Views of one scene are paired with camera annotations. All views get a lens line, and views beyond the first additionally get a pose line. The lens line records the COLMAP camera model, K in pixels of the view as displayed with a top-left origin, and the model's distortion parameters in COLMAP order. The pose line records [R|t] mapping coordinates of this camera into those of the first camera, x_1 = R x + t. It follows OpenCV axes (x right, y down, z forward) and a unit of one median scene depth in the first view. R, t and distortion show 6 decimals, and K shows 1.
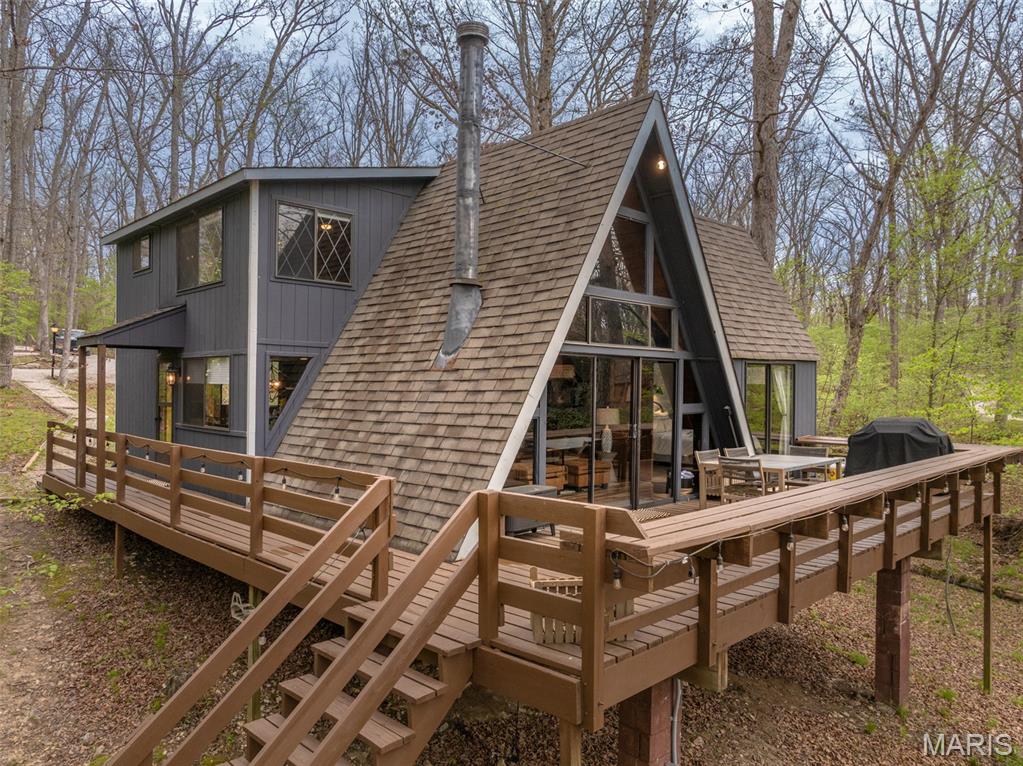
lens RADIAL K [[721.4, 0, 511.2], [0, 721.4, 383.0], [0, 0, 1]] dist [-0.008601, 0.002092]
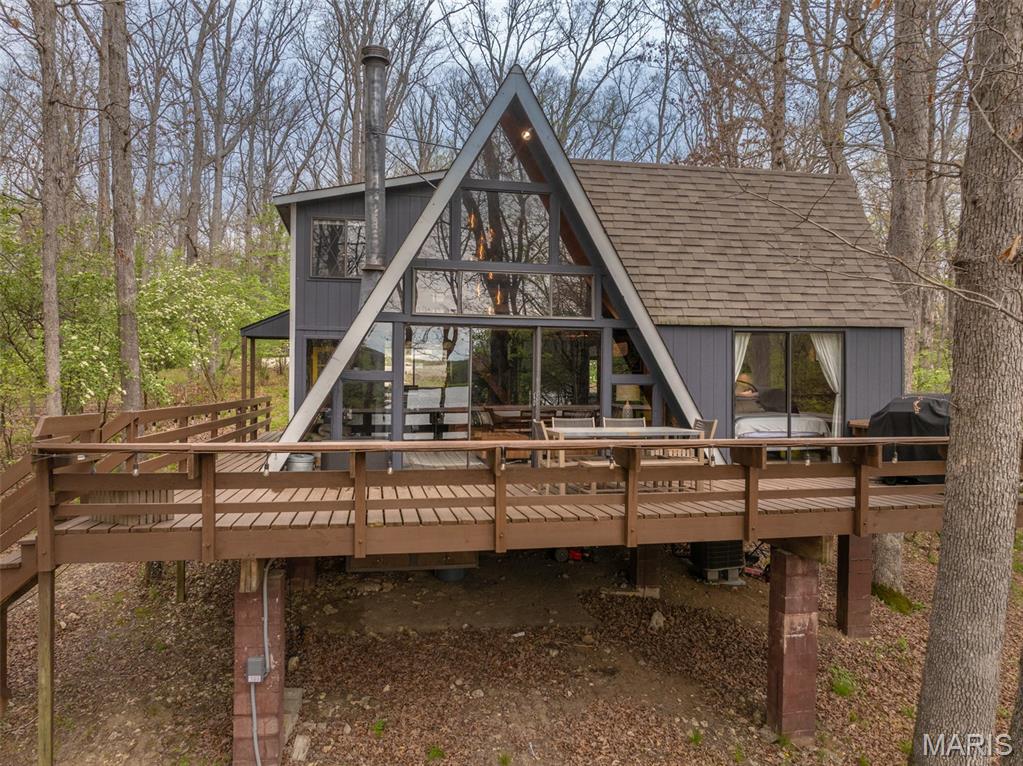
lens RADIAL K [[721.4, 0, 511.2], [0, 721.4, 384.0], [0, 0, 1]] dist [-0.008601, 0.002092]
pose [[0.834099, 0.000677, -0.551615, 0.654820], [-0.001498, 0.999998, -0.001038, 0.043154], [0.551613, 0.001692, 0.834098, 0.123705]]
